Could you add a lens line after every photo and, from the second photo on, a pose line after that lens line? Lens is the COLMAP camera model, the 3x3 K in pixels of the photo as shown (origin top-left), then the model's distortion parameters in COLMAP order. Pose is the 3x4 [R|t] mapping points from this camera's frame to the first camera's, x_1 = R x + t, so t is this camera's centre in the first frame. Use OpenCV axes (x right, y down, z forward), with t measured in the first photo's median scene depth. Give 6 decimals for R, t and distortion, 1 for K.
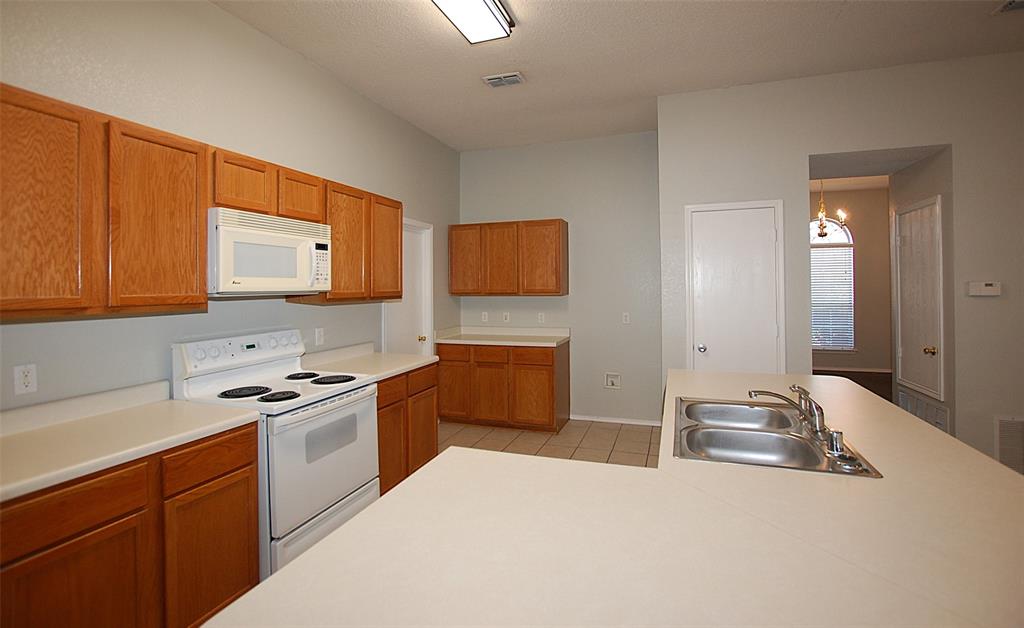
lens RADIAL K [[473.0, 0, 505.3], [0, 473.0, 280.5], [0, 0, 1]] dist [-0.002415, -0.000025]
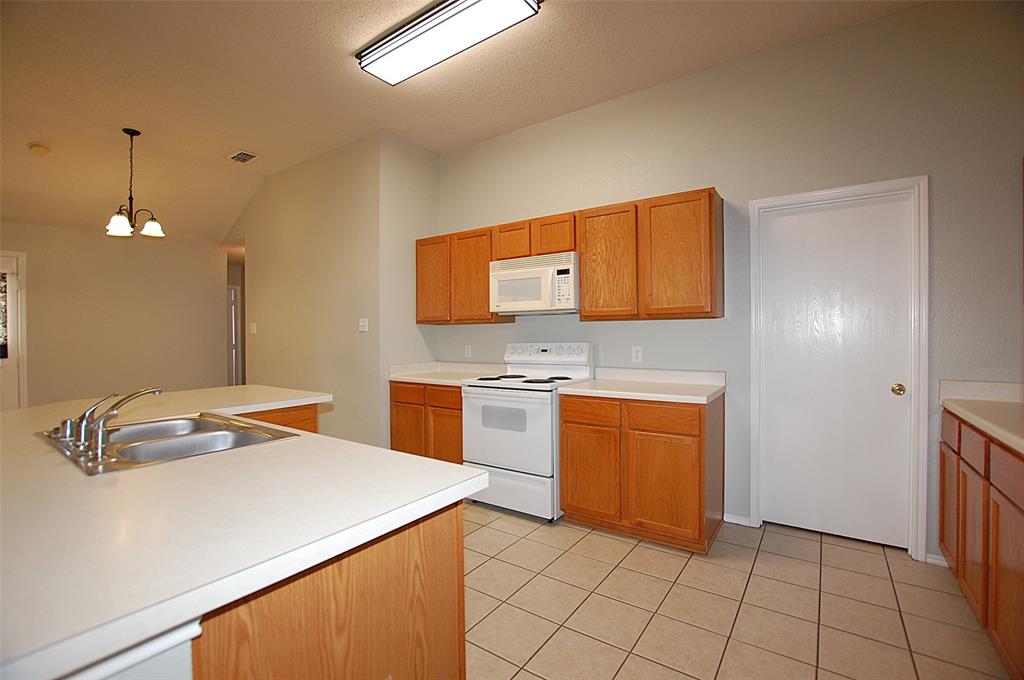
lens RADIAL K [[455.0, 0, 513.0], [0, 455.0, 335.7], [0, 0, 1]] dist [-0.036866, 0.007209]
pose [[-0.248772, 0.016277, -0.968425, 0.732726], [0.024192, 0.999651, 0.010587, 0.071506], [0.968260, -0.020794, -0.249079, 1.139984]]
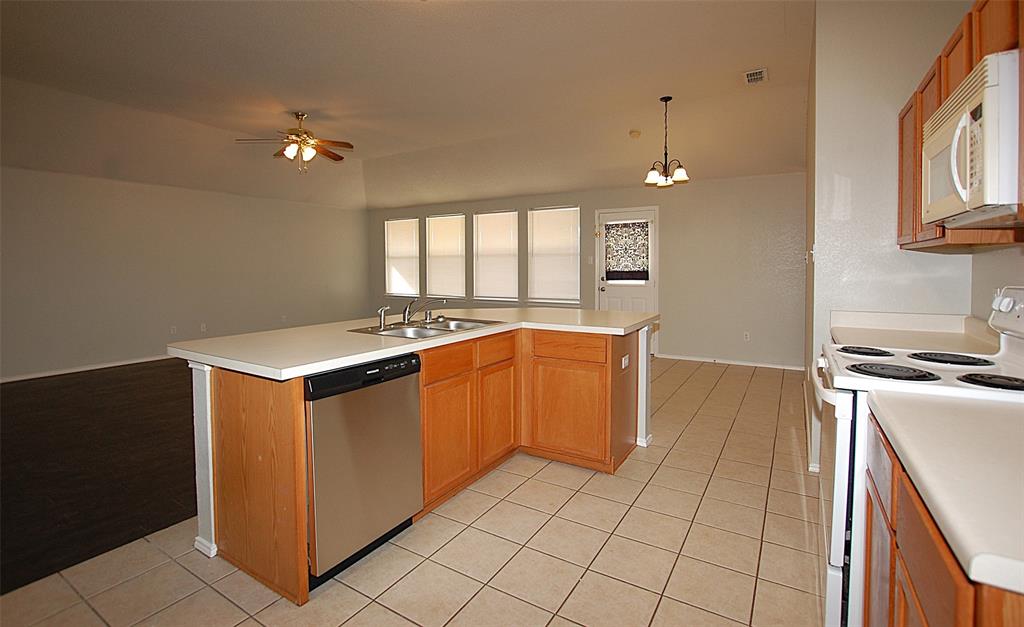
lens RADIAL K [[473.0, 0, 505.3], [0, 473.0, 280.0], [0, 0, 1]] dist [-0.002415, -0.000025]
pose [[-0.980962, 0.009491, 0.193969, -0.019696], [0.012469, 0.999822, 0.014138, 0.078736], [-0.193801, 0.016287, -0.980906, 1.530578]]
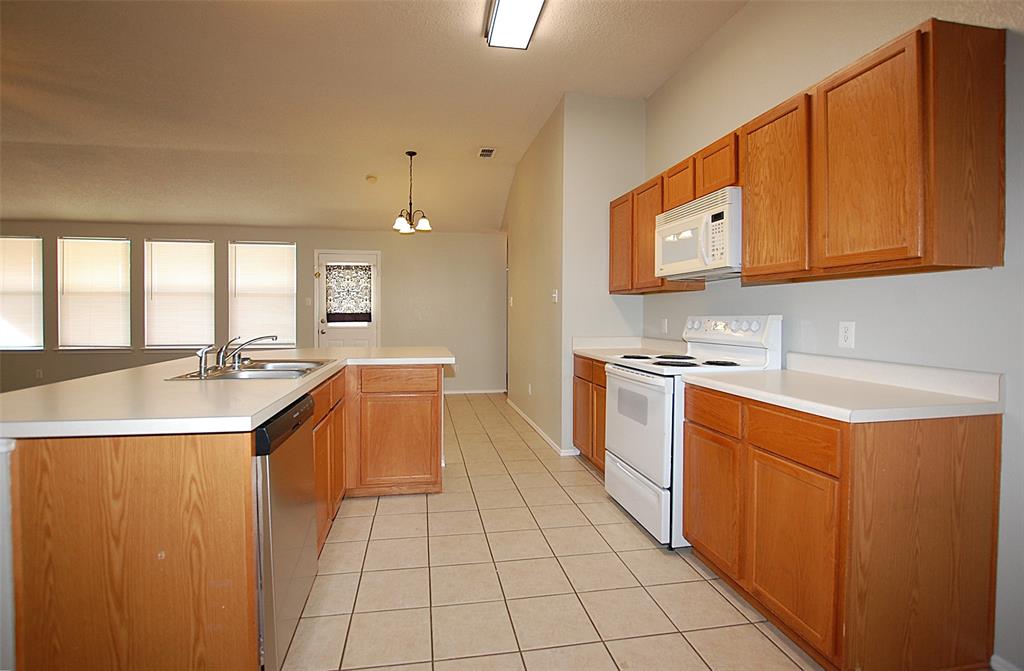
lens RADIAL K [[474.9, 0, 498.8], [0, 474.9, 319.0], [0, 0, 1]] dist [-0.026811, 0.000009]
pose [[-0.864692, 0.014109, -0.502104, 0.380361], [0.013578, 0.999897, 0.004714, 0.102604], [0.502118, -0.002741, -0.864795, 1.515779]]
